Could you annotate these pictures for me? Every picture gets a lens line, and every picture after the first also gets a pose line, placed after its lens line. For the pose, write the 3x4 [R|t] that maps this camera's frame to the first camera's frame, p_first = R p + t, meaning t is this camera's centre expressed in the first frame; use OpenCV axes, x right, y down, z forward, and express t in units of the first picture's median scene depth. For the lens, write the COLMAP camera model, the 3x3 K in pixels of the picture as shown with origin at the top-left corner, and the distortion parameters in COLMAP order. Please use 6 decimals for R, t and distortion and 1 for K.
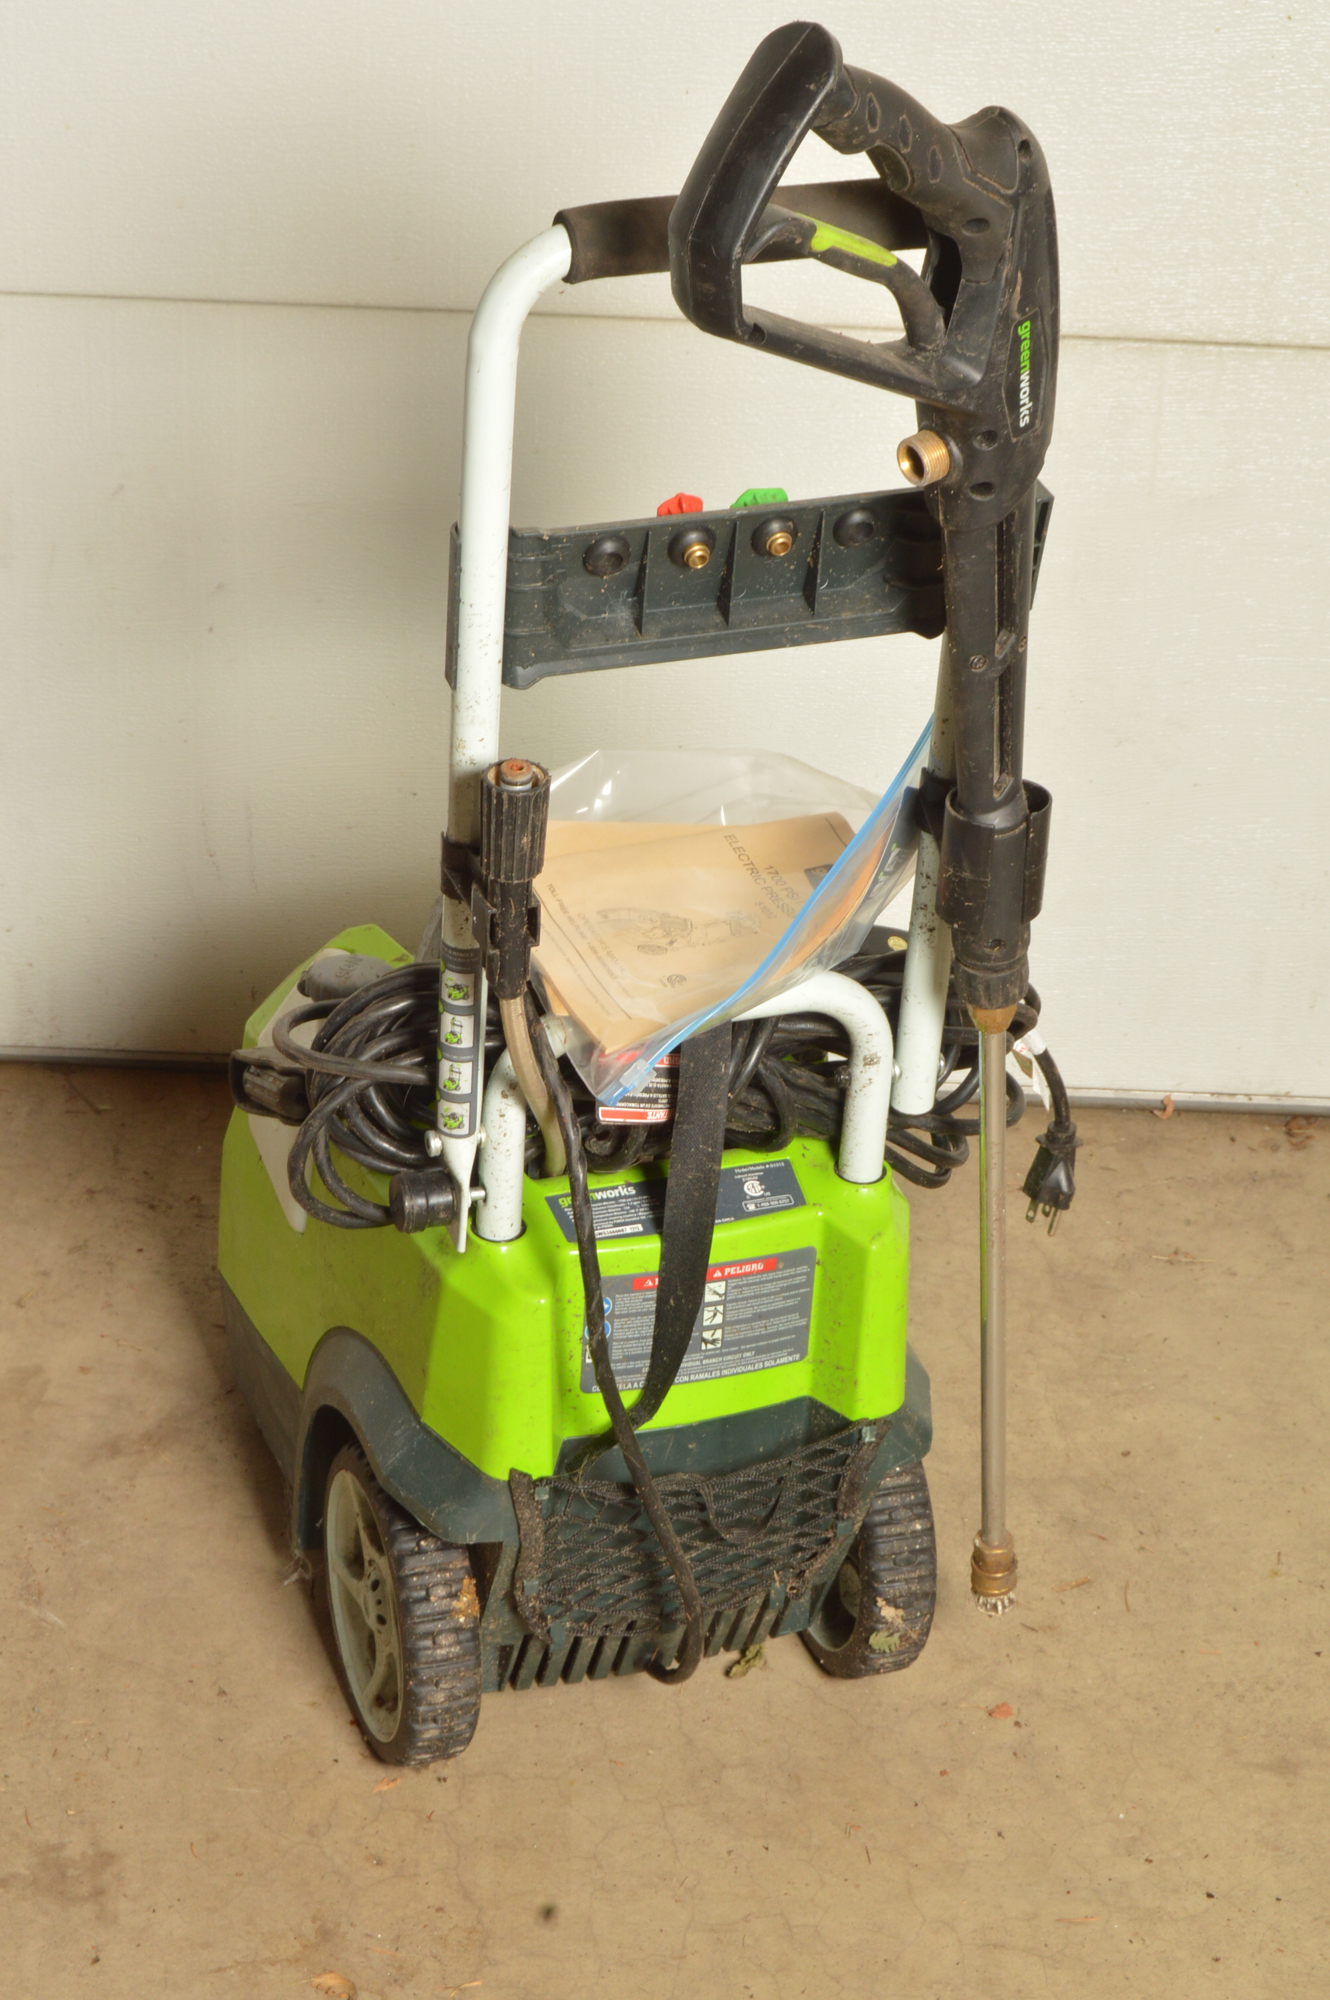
lens RADIAL K [[4110.6, 0, 665.0], [0, 4110.6, 1000.0], [0, 0, 1]] dist [-0.065184, -0.384841]
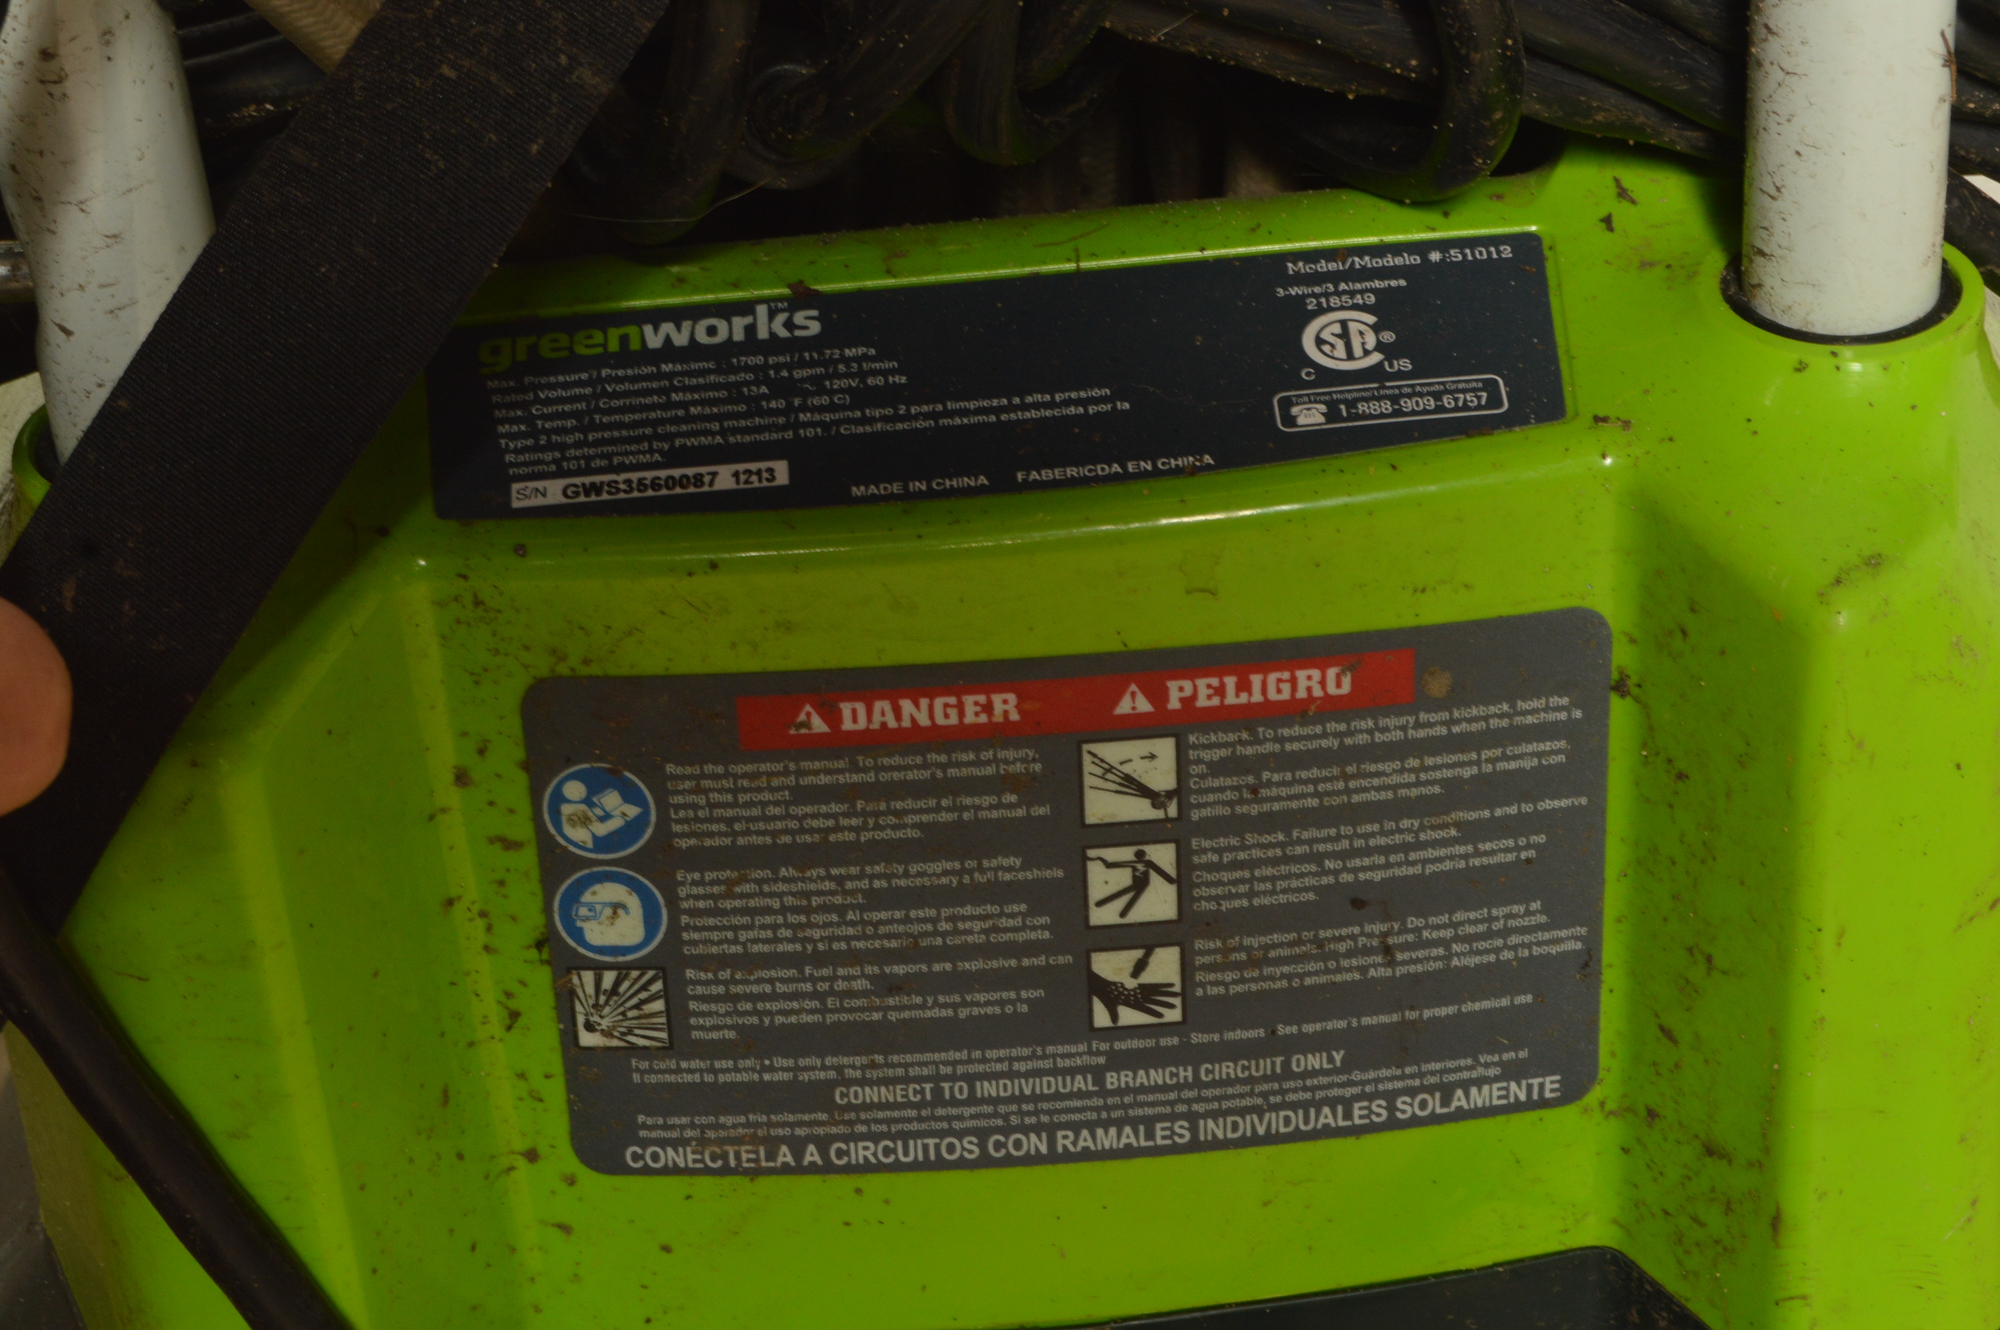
lens RADIAL K [[4476.4, 0, 1000.0], [0, 4476.4, 665.0], [0, 0, 1]] dist [-0.030163, -0.278887]
pose [[0.953502, 0.055875, -0.296161, 0.077736], [-0.046002, 0.998132, 0.040205, 0.054598], [0.297854, -0.024712, 0.954291, 0.756246]]
